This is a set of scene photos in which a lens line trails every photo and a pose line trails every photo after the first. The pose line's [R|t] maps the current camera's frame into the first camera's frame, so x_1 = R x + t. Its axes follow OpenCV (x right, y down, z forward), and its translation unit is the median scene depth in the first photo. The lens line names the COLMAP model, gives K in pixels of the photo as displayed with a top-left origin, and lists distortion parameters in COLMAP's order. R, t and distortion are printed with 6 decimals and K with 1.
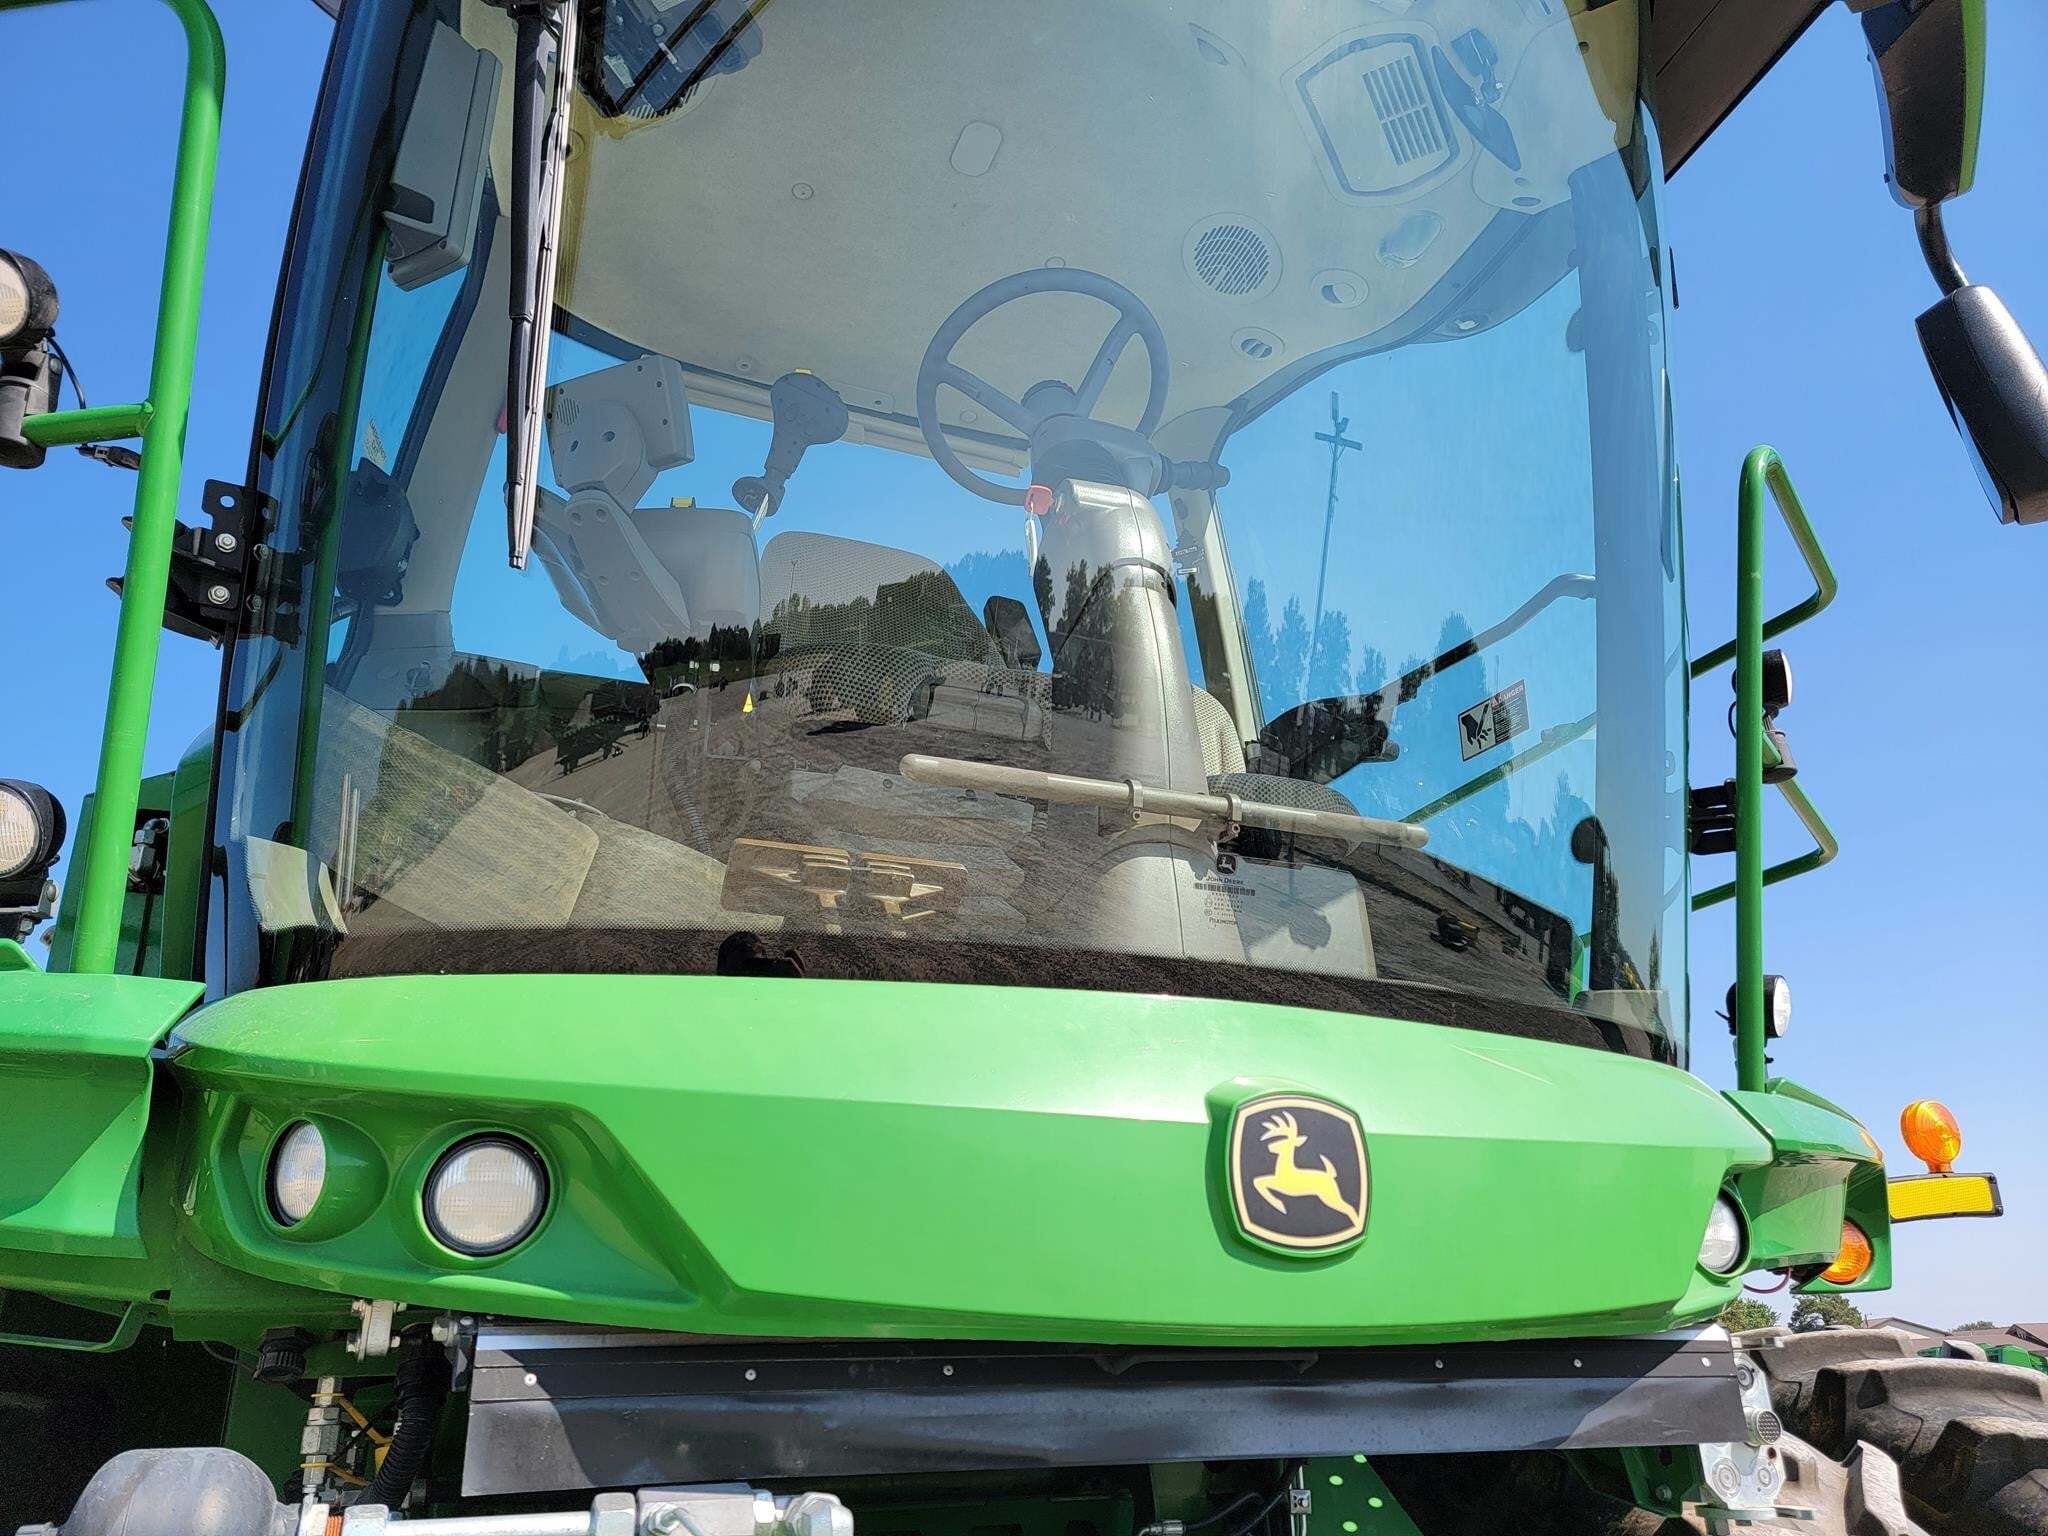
lens RADIAL K [[1476.3, 0, 1024.0], [0, 1476.3, 768.0], [0, 0, 1]] dist [0.003823, 0.001880]
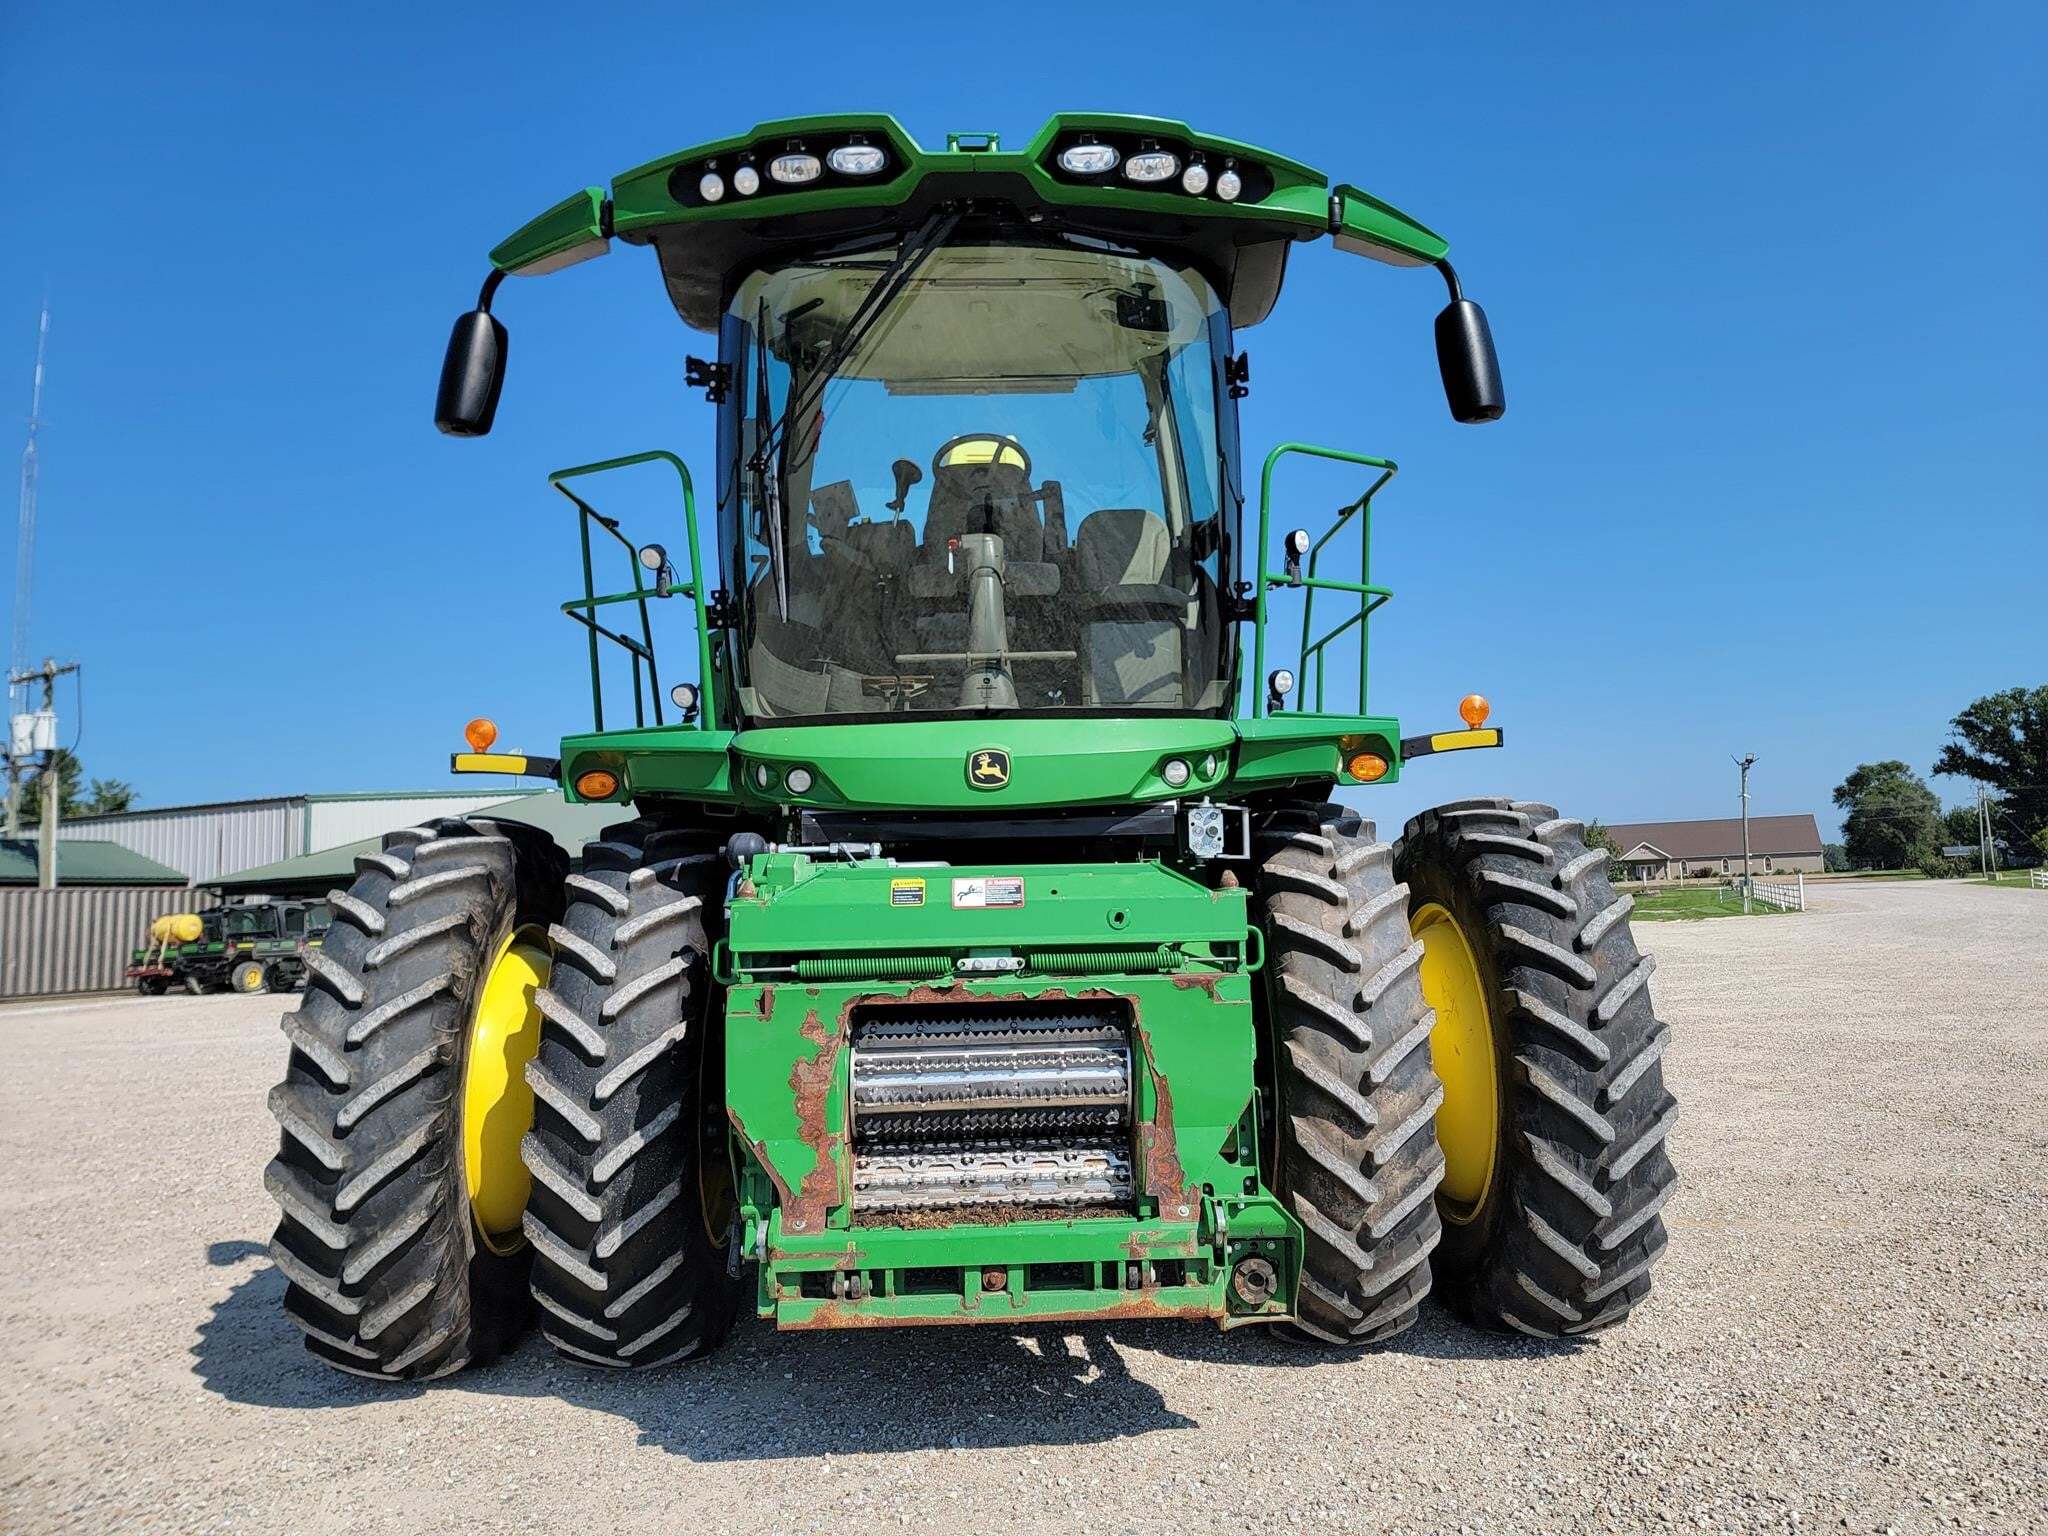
lens RADIAL K [[1465.4, 0, 1025.1], [0, 1465.4, 736.1], [0, 0, 1]] dist [0.036684, -0.000551]
pose [[0.938264, -0.034562, -0.344189, 1.595538], [0.139678, 0.948128, 0.285557, -0.890782], [0.316466, -0.316003, 0.894422, -2.383101]]
